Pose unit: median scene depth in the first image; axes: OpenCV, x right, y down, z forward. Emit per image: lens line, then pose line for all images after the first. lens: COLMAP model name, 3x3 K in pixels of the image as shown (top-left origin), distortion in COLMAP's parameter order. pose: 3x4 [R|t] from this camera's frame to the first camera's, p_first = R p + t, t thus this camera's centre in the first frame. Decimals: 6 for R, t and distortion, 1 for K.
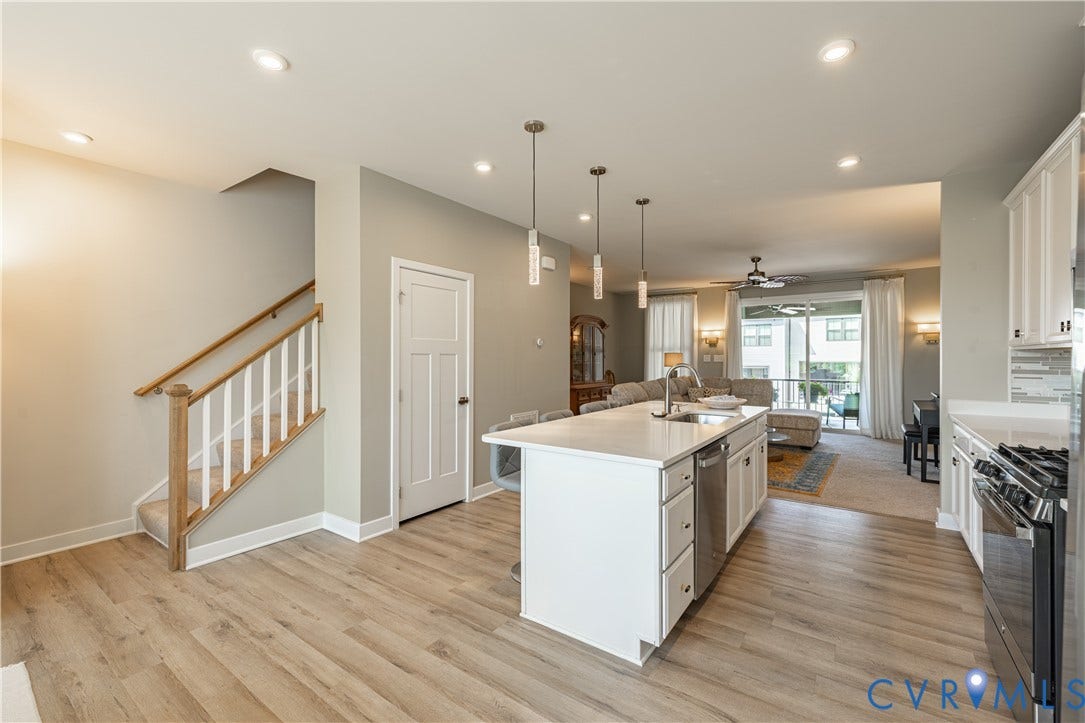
lens RADIAL K [[458.0, 0, 543.5], [0, 458.0, 355.9], [0, 0, 1]] dist [0.001741, 0.000235]
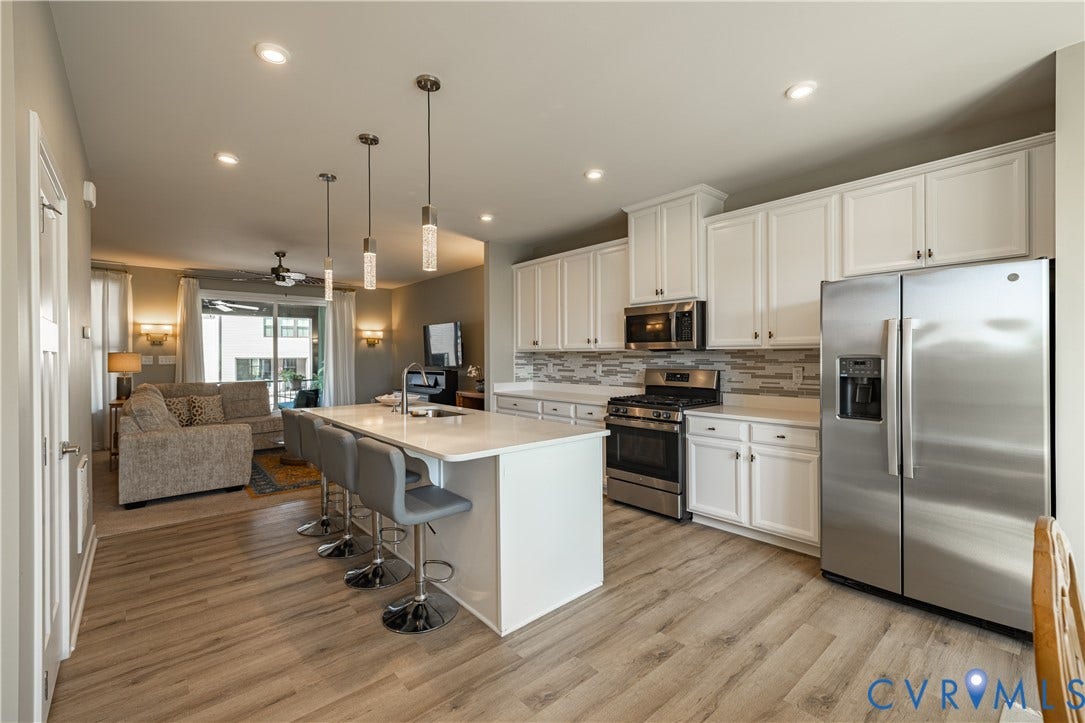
lens RADIAL K [[462.8, 0, 539.4], [0, 462.8, 357.0], [0, 0, 1]] dist [0.007610, -0.000188]
pose [[0.235855, -0.004675, 0.971777, -0.380167], [0.003793, 0.999985, 0.003890, -0.000363], [-0.971781, 0.002769, 0.235869, 0.284509]]
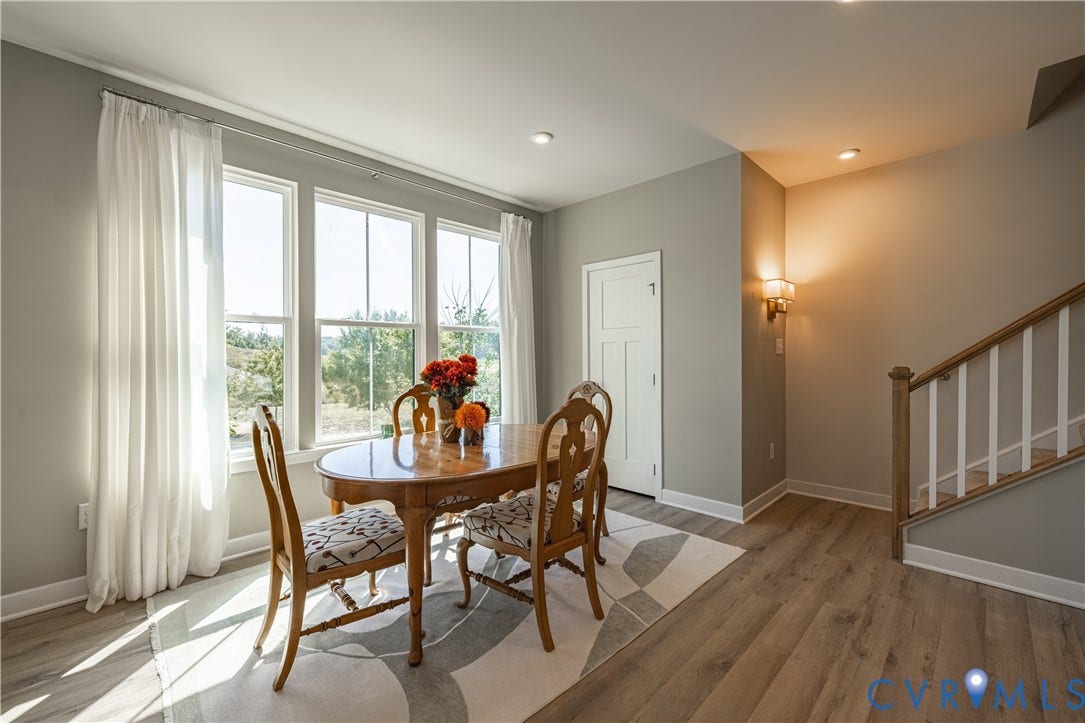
lens RADIAL K [[452.5, 0, 543.0], [0, 452.5, 355.8], [0, 0, 1]] dist [0.001228, -0.000677]
pose [[-0.163376, 0.000351, -0.986564, 0.127484], [0.006638, 0.999978, -0.000744, 0.017171], [0.986542, -0.006670, -0.163375, 0.205443]]
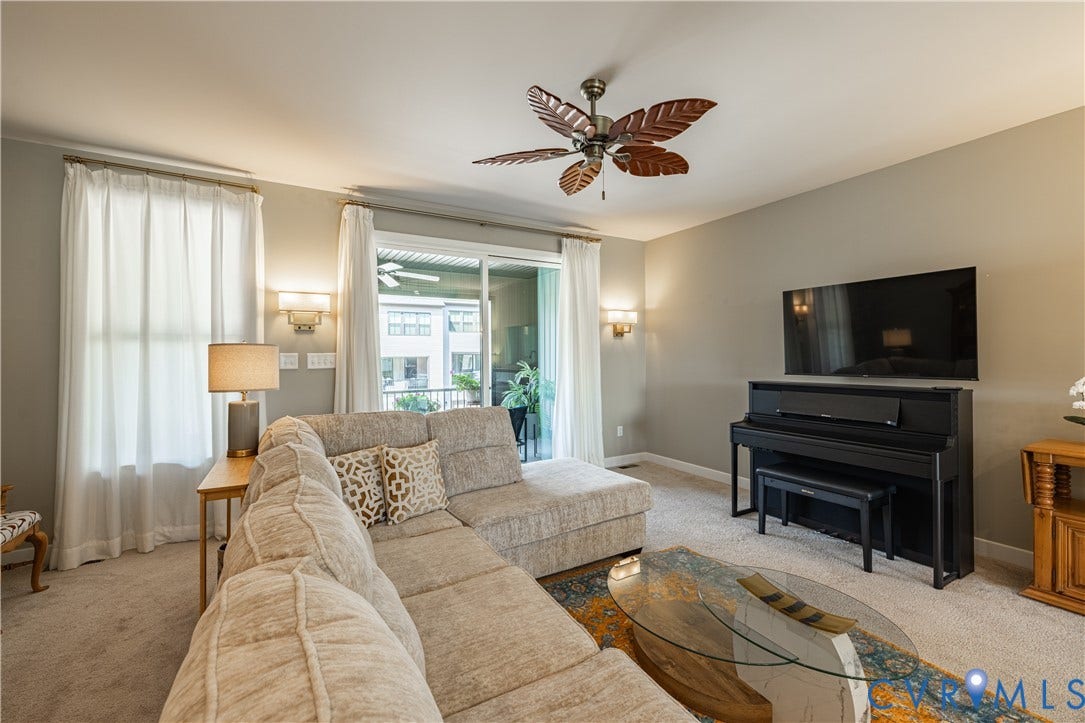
lens RADIAL K [[452.5, 0, 543.0], [0, 452.5, 355.8], [0, 0, 1]] dist [0.001228, -0.000677]
pose [[0.404127, -0.004990, 0.914689, 0.130033], [0.005180, 0.999982, 0.003166, 0.001262], [-0.914688, 0.003458, 0.404146, 0.993605]]
